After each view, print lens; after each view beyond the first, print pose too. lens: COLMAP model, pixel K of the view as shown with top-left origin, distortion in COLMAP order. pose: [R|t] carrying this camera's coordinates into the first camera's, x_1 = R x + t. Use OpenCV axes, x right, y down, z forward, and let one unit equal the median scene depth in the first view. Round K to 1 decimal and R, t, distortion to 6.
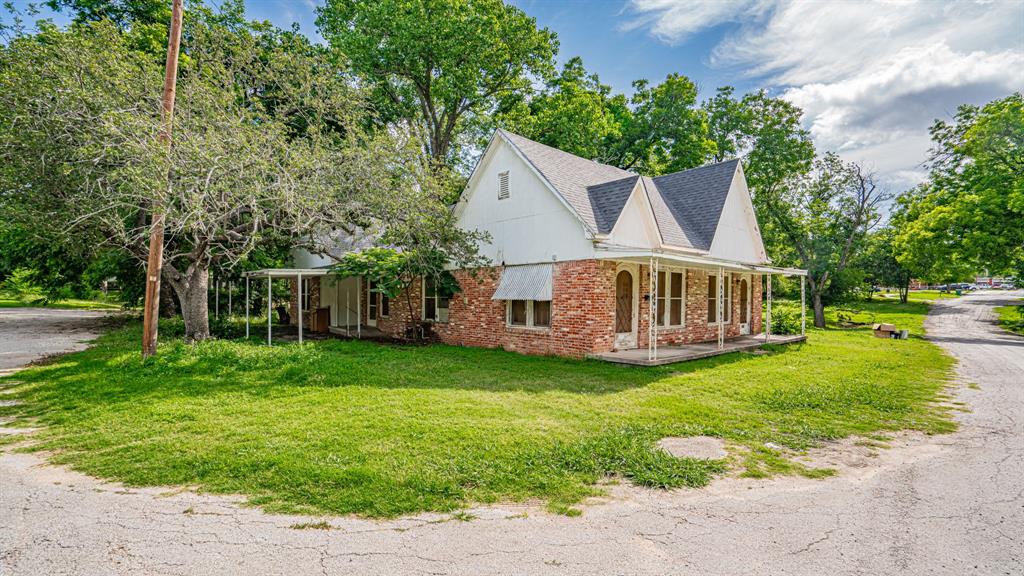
lens RADIAL K [[490.5, 0, 528.2], [0, 490.5, 269.6], [0, 0, 1]] dist [-0.014145, 0.000113]
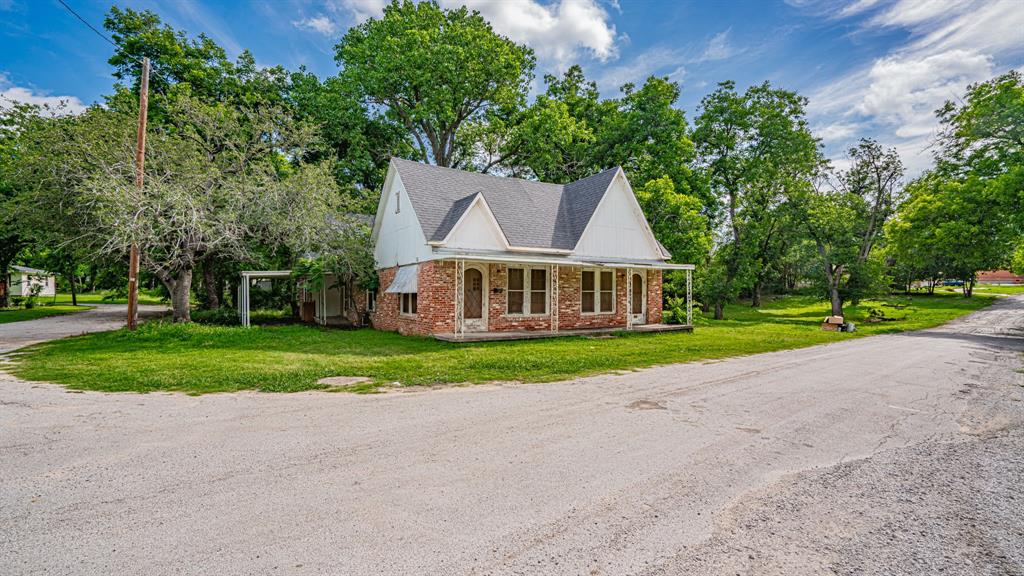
lens RADIAL K [[481.4, 0, 518.6], [0, 481.4, 278.0], [0, 0, 1]] dist [-0.002375, 0.000150]
pose [[0.984182, -0.010731, -0.176834, 0.429815], [0.014725, 0.999665, 0.021291, 0.001392], [0.176546, -0.023558, 0.984010, -0.146884]]
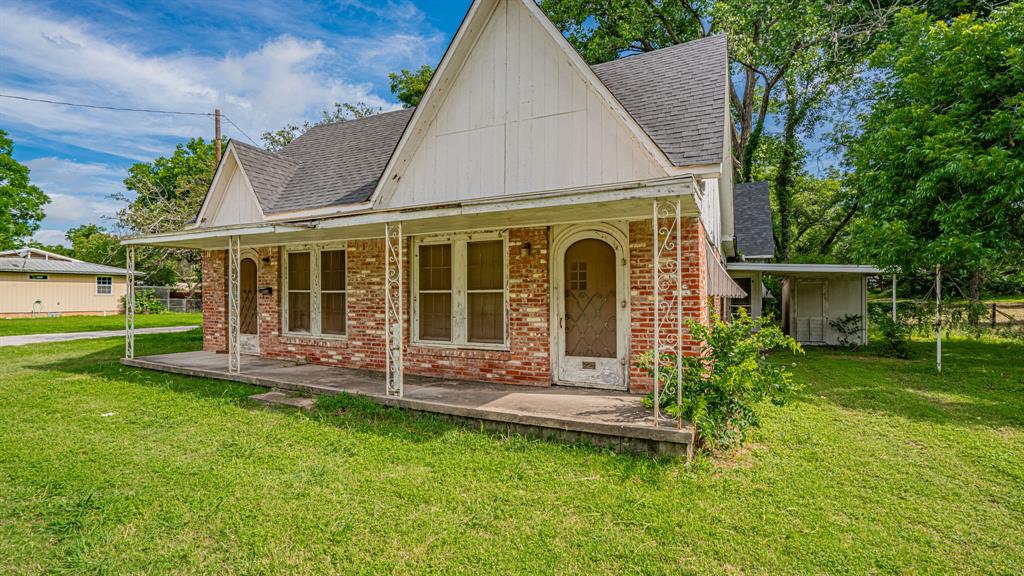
lens RADIAL K [[481.4, 0, 518.6], [0, 481.4, 278.0], [0, 0, 1]] dist [-0.002375, 0.000150]
pose [[0.303893, -0.038504, -0.951928, 0.897638], [0.053488, 0.998297, -0.023304, 0.063875], [0.951203, -0.043835, 0.305435, 0.967986]]
